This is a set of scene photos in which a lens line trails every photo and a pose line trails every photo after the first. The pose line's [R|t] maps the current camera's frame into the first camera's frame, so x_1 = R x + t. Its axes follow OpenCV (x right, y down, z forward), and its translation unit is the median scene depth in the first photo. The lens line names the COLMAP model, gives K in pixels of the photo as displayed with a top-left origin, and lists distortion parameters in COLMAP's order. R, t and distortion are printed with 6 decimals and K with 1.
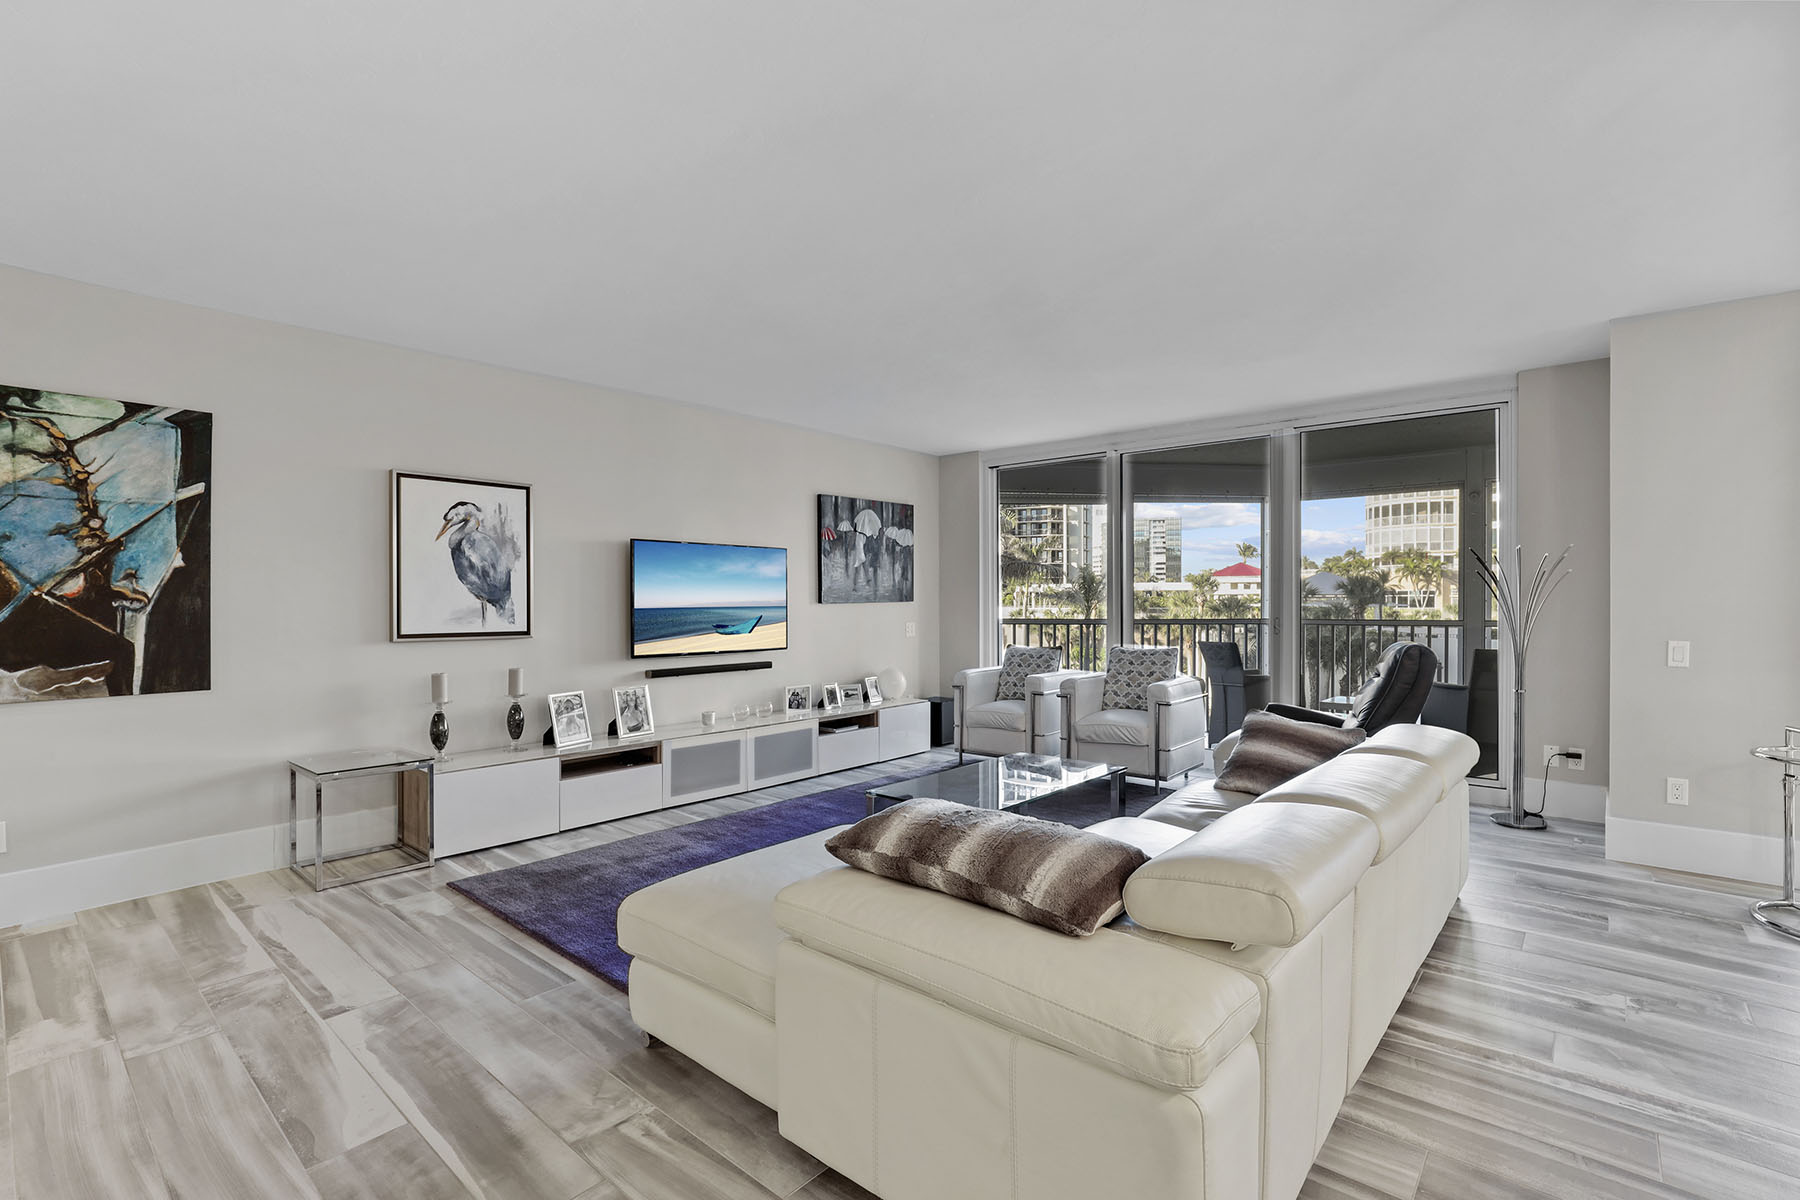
lens RADIAL K [[827.7, 0, 912.7], [0, 827.7, 593.9], [0, 0, 1]] dist [-0.018833, 0.005940]
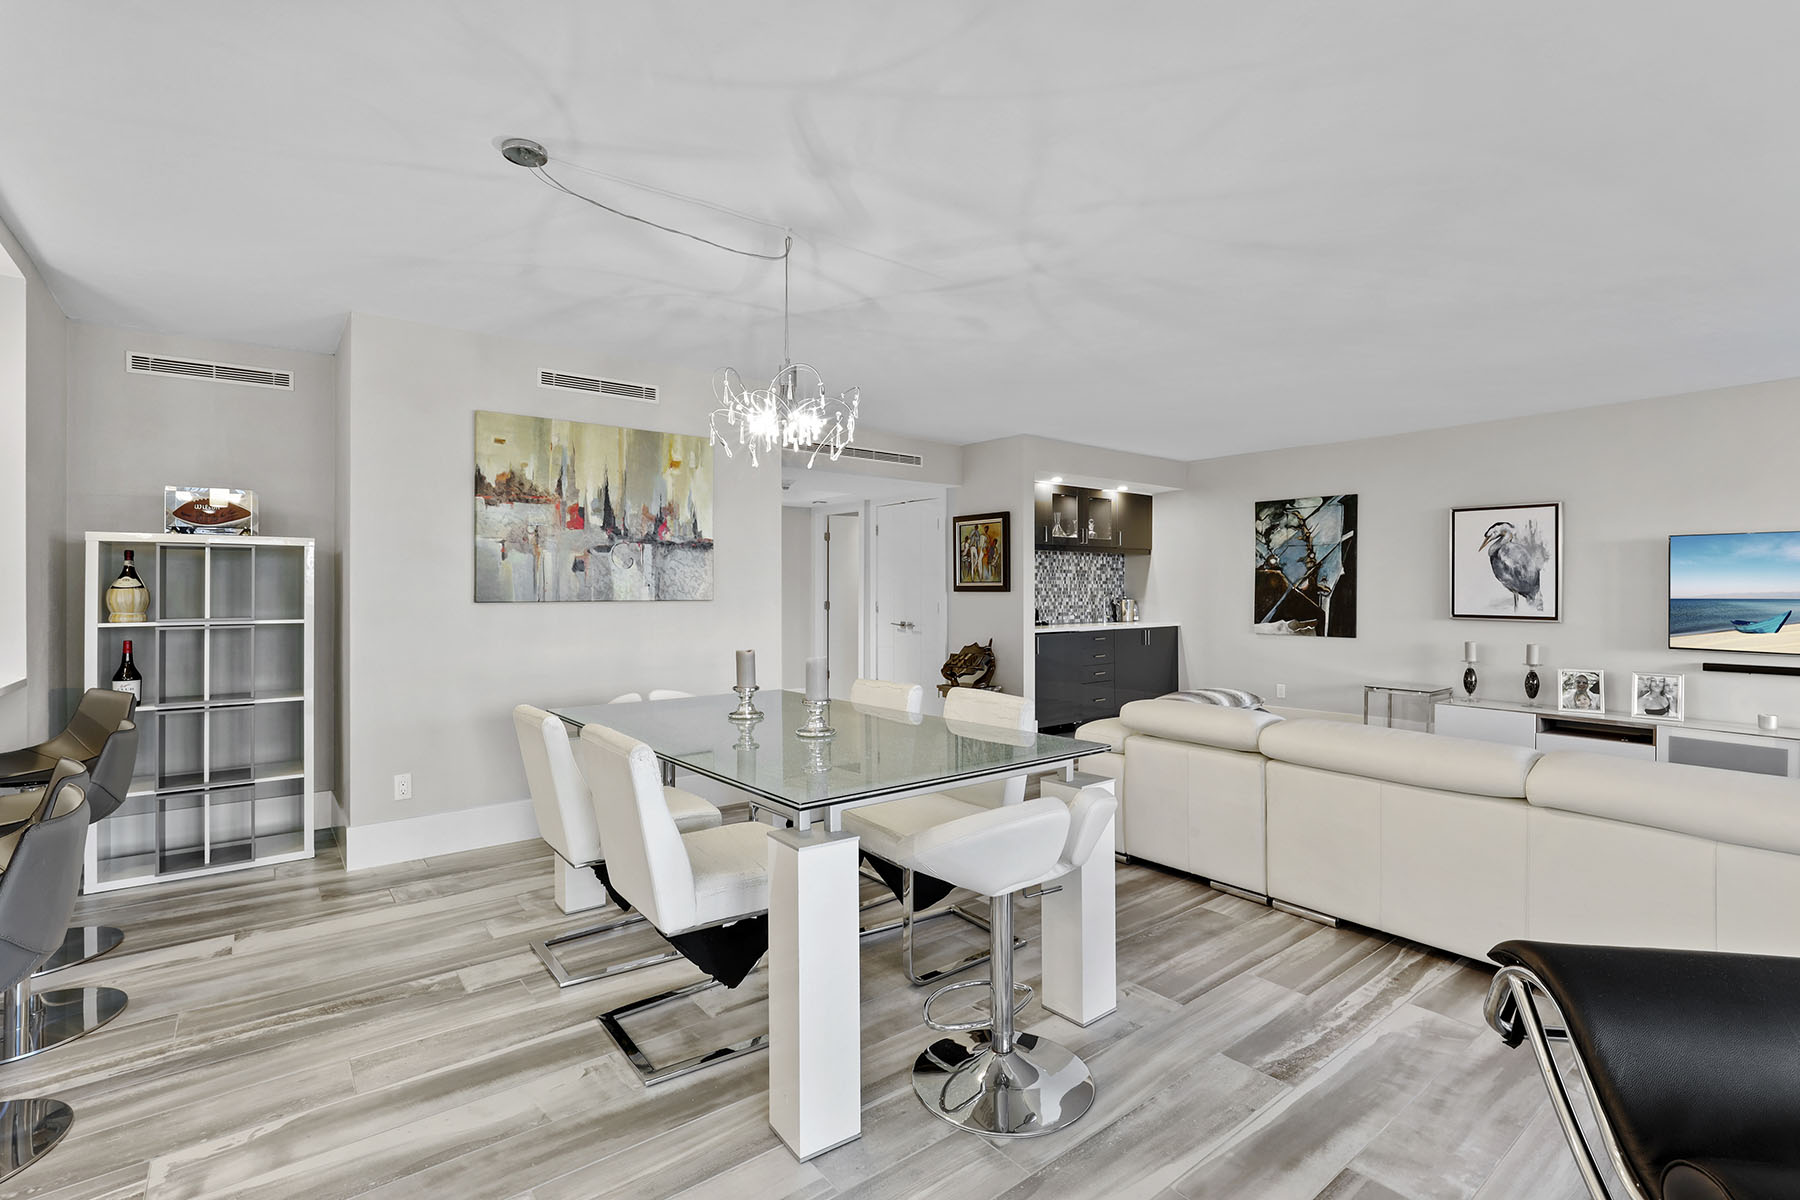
lens RADIAL K [[827.7, 0, 902.7], [0, 827.7, 591.8], [0, 0, 1]] dist [-0.018833, 0.005940]
pose [[-0.193073, 0.005339, -0.981170, 1.029838], [0.004433, 0.999980, 0.004569, -0.004179], [0.981174, -0.003467, -0.193093, 0.269539]]
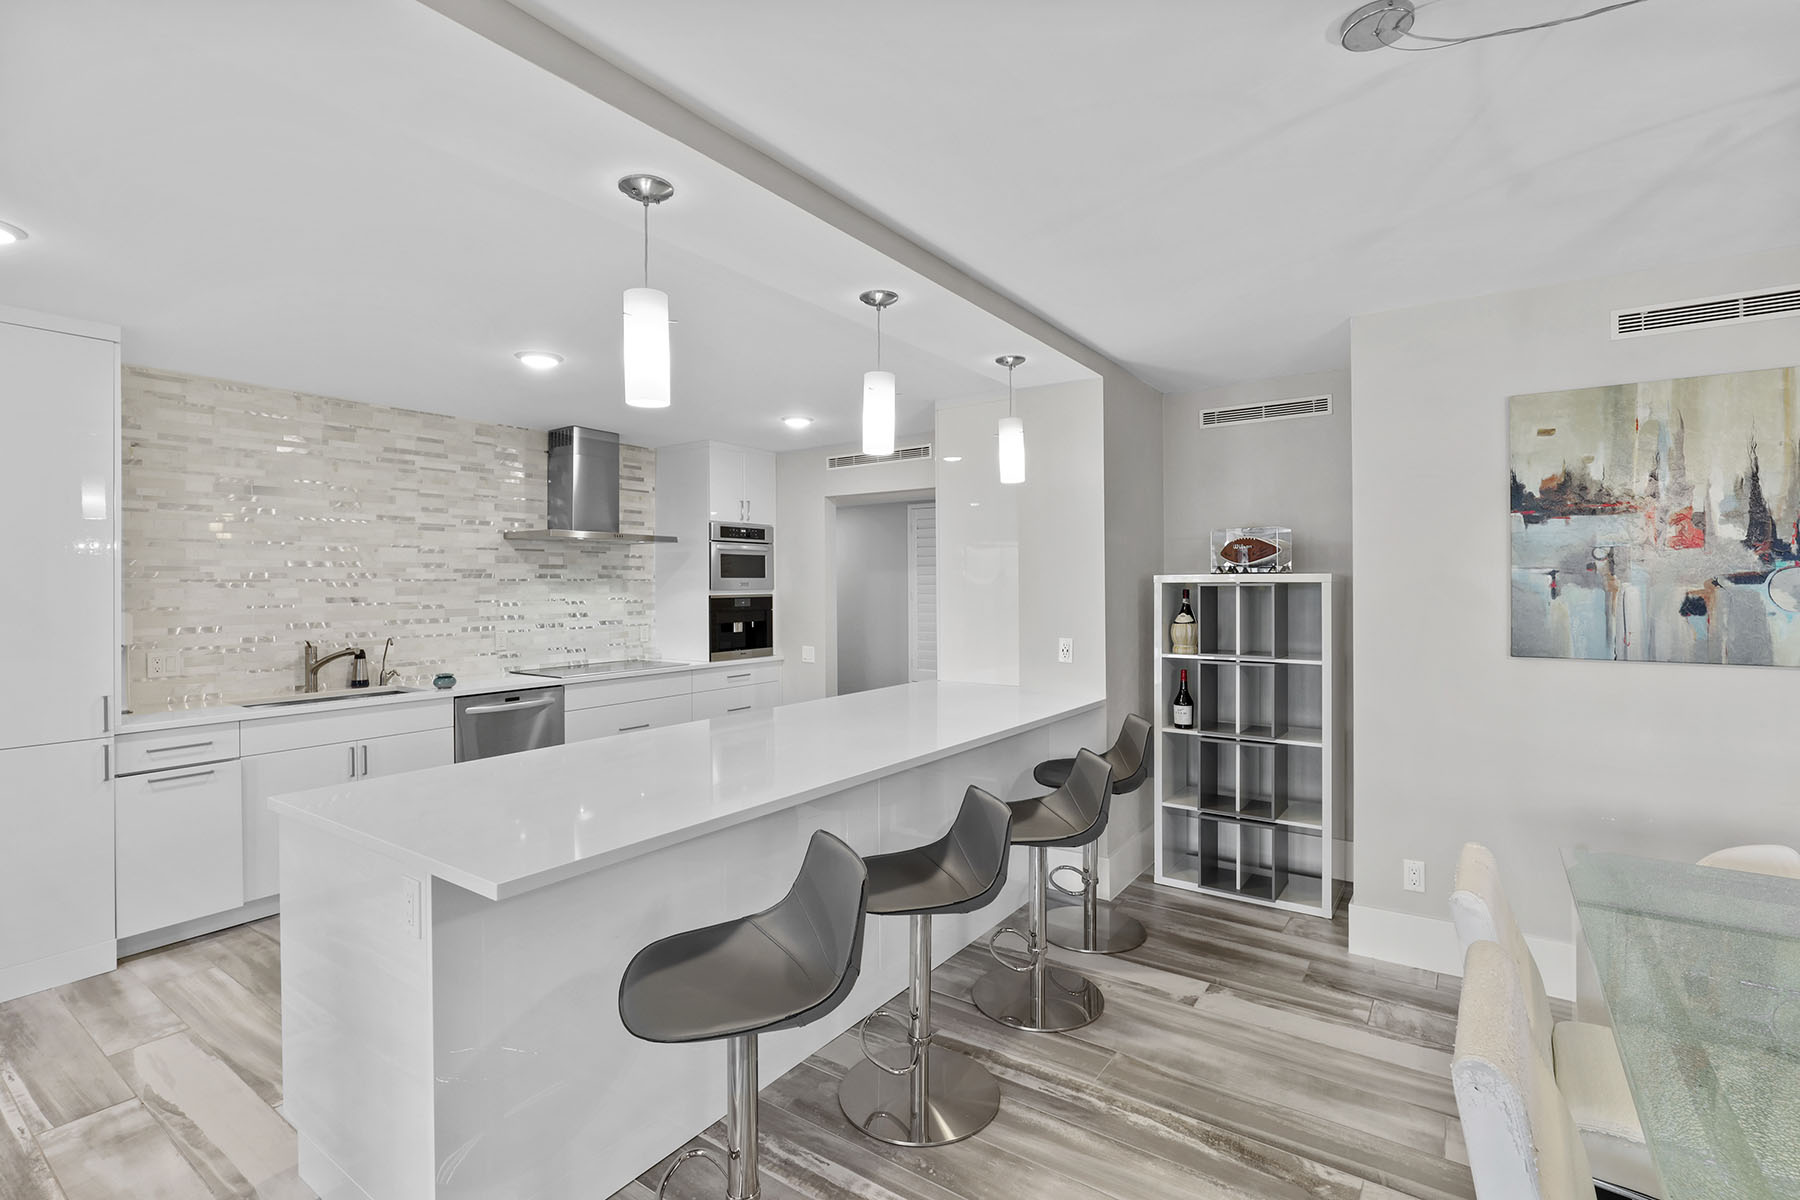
lens RADIAL K [[827.7, 0, 903.7], [0, 827.7, 580.1], [0, 0, 1]] dist [-0.018833, 0.005940]
pose [[-0.995592, 0.009708, -0.093286, 0.777539], [0.010178, 0.999938, -0.004565, -0.056133], [0.093236, -0.005494, -0.995629, 0.252525]]
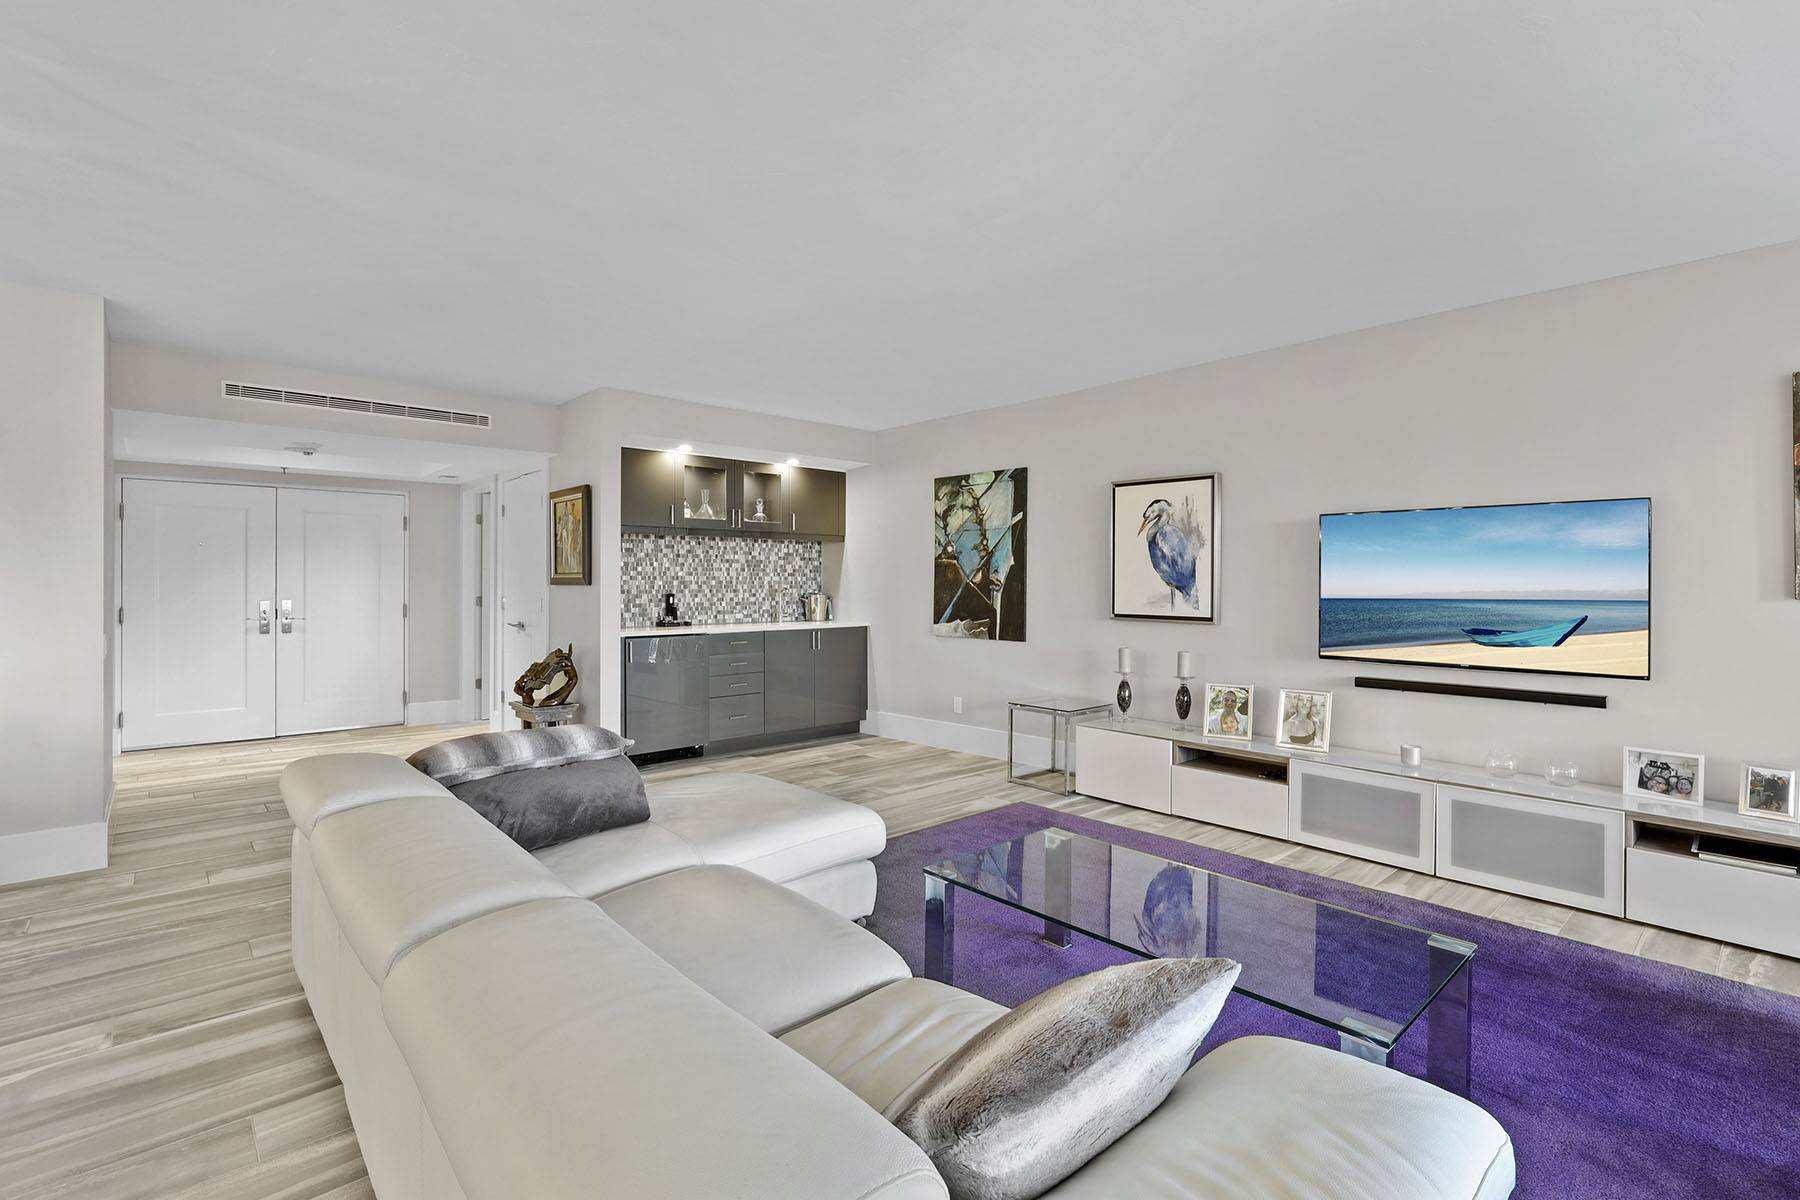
lens RADIAL K [[827.7, 0, 901.6], [0, 827.7, 581.2], [0, 0, 1]] dist [-0.018833, 0.005940]
pose [[-0.130820, -0.001046, -0.991406, 0.626343], [0.002537, 0.999996, -0.001390, 0.000995], [0.991403, -0.002697, -0.130817, 0.800890]]
